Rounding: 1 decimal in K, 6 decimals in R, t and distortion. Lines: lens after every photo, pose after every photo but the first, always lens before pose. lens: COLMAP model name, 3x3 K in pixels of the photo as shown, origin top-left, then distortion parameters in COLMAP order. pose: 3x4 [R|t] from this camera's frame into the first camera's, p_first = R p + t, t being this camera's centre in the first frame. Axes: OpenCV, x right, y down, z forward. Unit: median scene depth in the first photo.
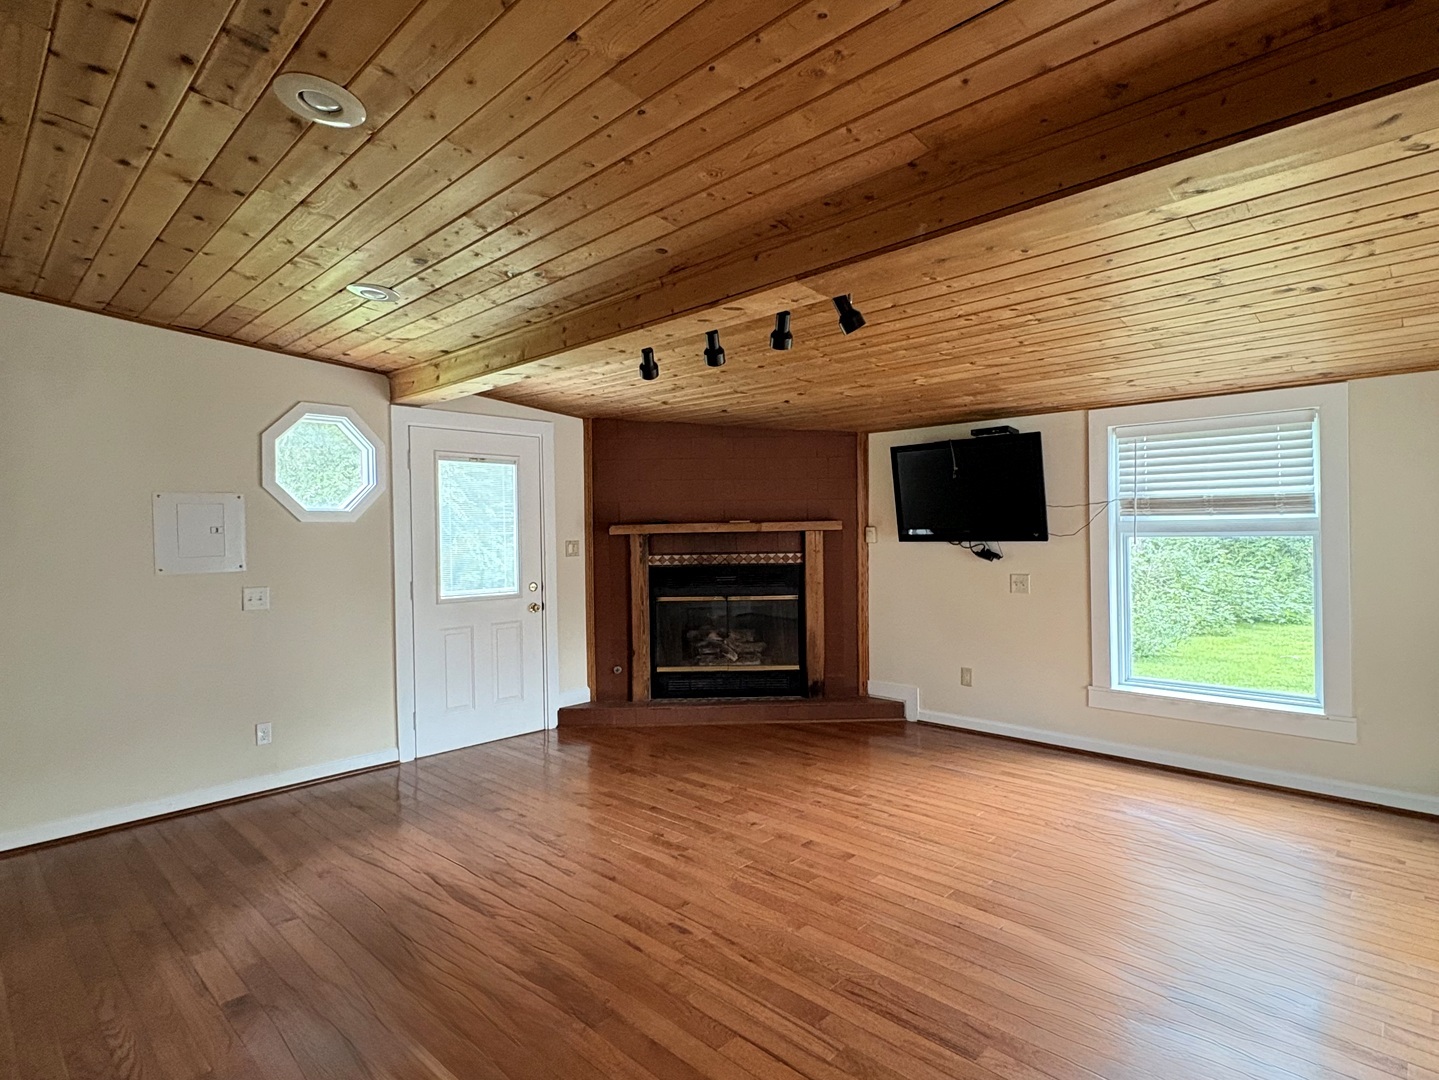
lens RADIAL K [[763.6, 0, 718.5], [0, 763.6, 536.0], [0, 0, 1]] dist [-0.001988, 0.003480]
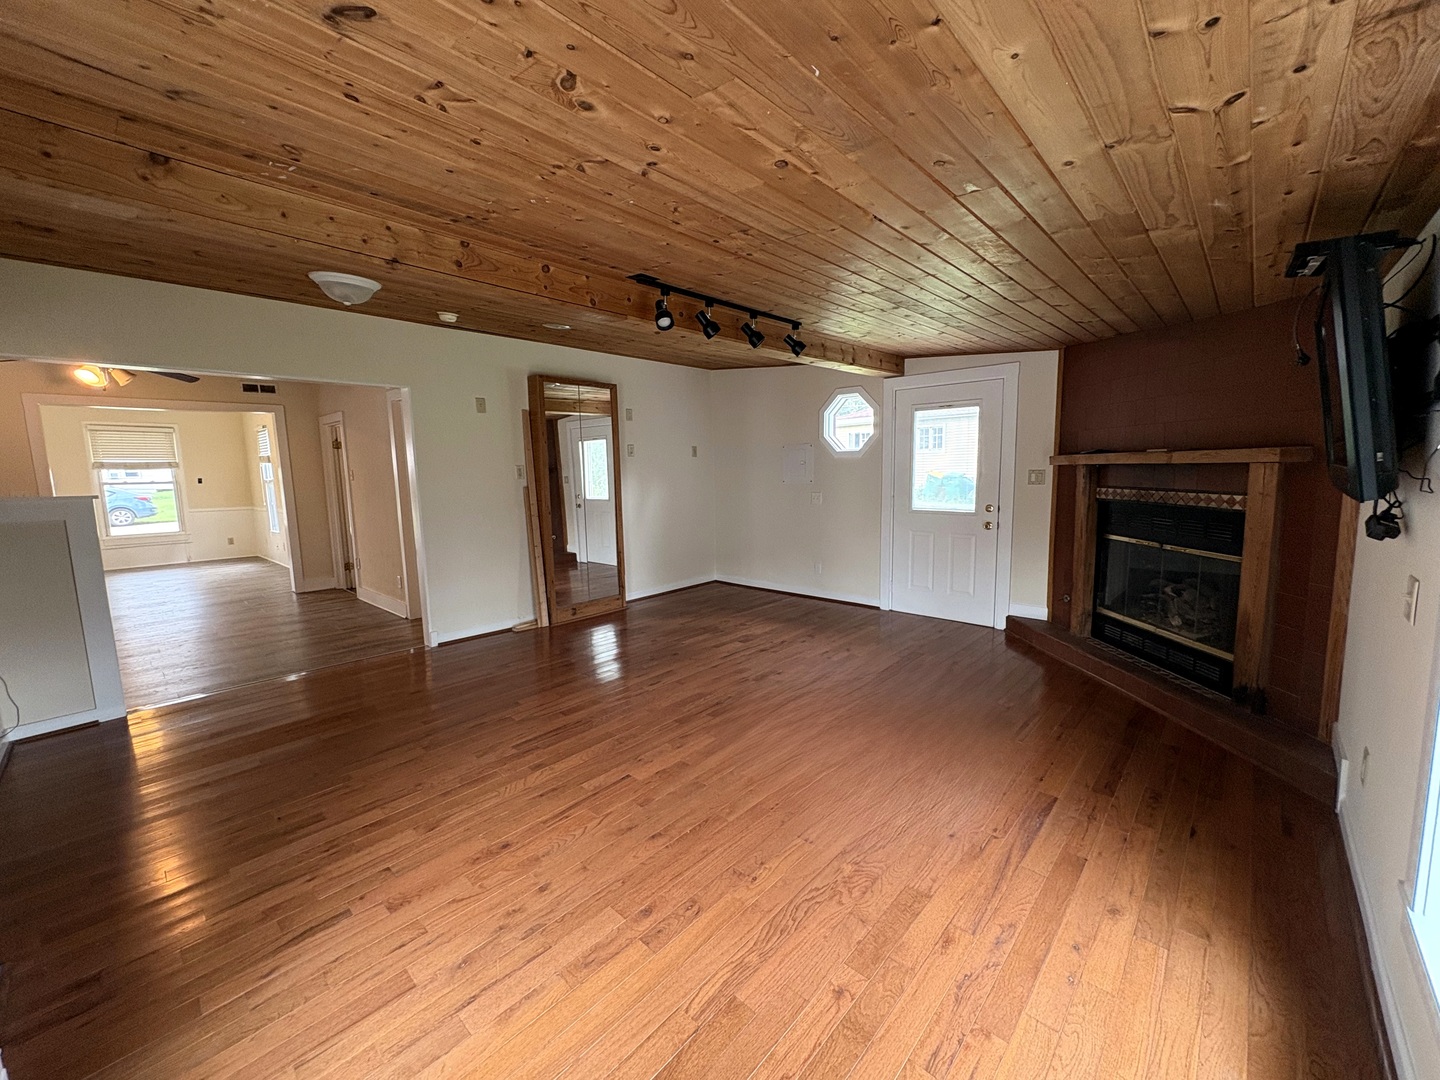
lens RADIAL K [[572.4, 0, 720.5], [0, 572.4, 537.1], [0, 0, 1]] dist [0.000650, -0.000110]
pose [[0.019066, 0.139236, -0.990076, 0.753778], [0.015522, 0.990095, 0.139538, -0.024241], [0.999698, -0.018028, 0.016716, 0.658022]]
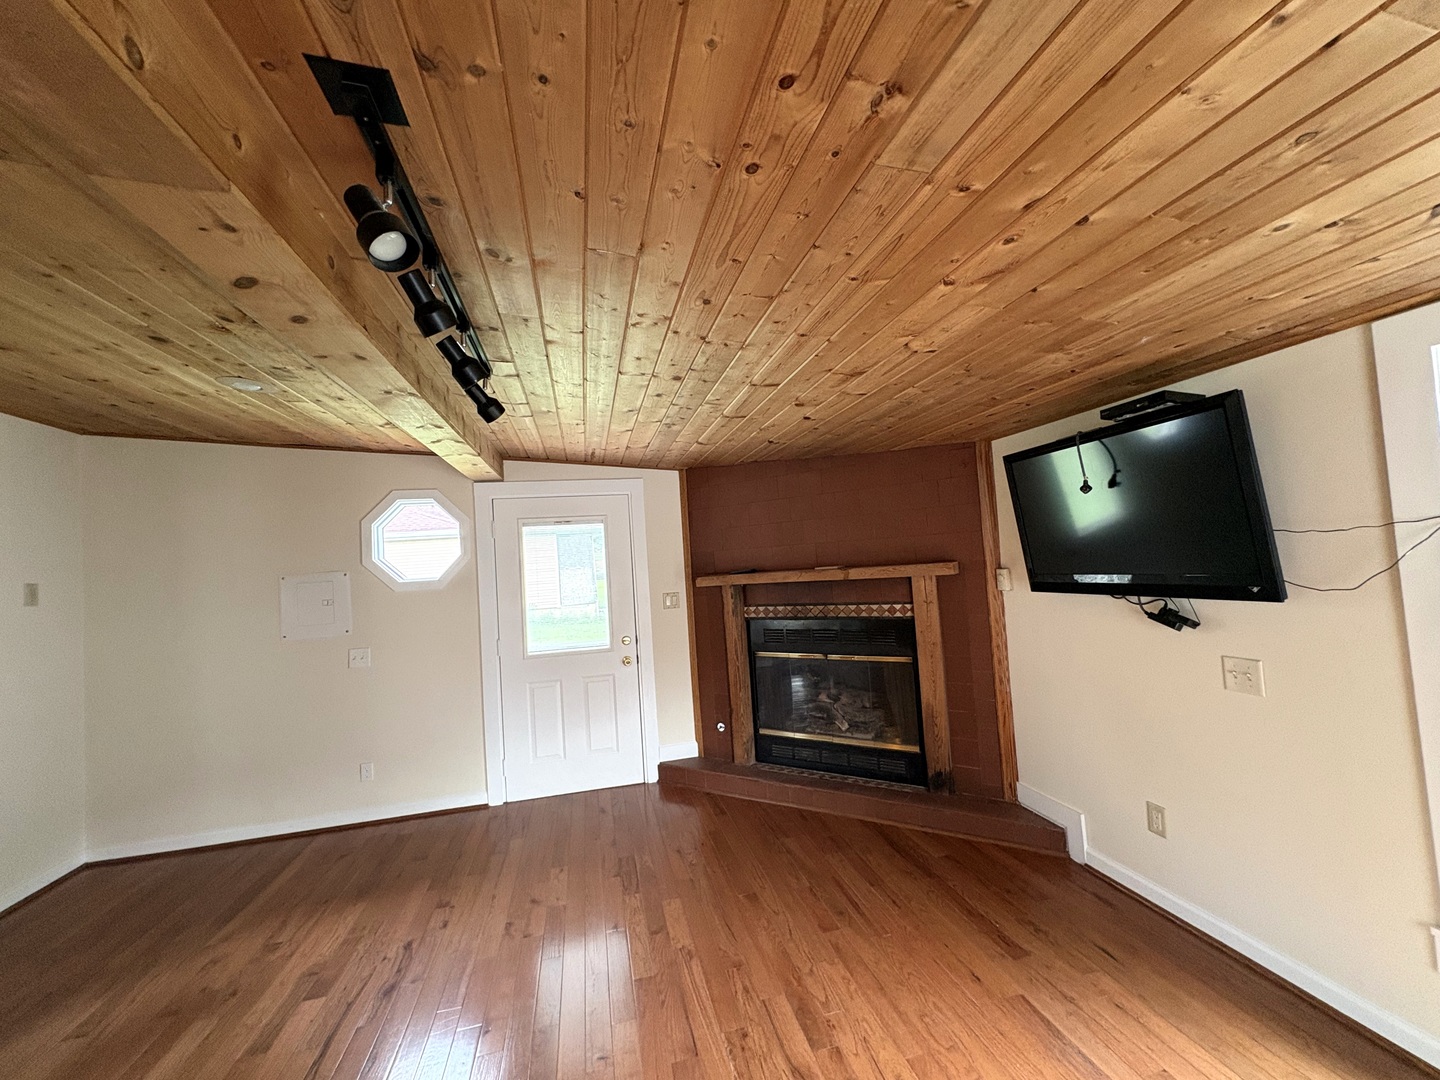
lens RADIAL K [[572.4, 0, 718.1], [0, 572.4, 539.7], [0, 0, 1]] dist [0.000650, -0.000110]
pose [[0.837970, -0.060955, -0.542301, 0.333773], [0.046469, 0.998103, -0.040383, -0.037151], [0.543734, 0.008640, 0.839213, 0.492950]]
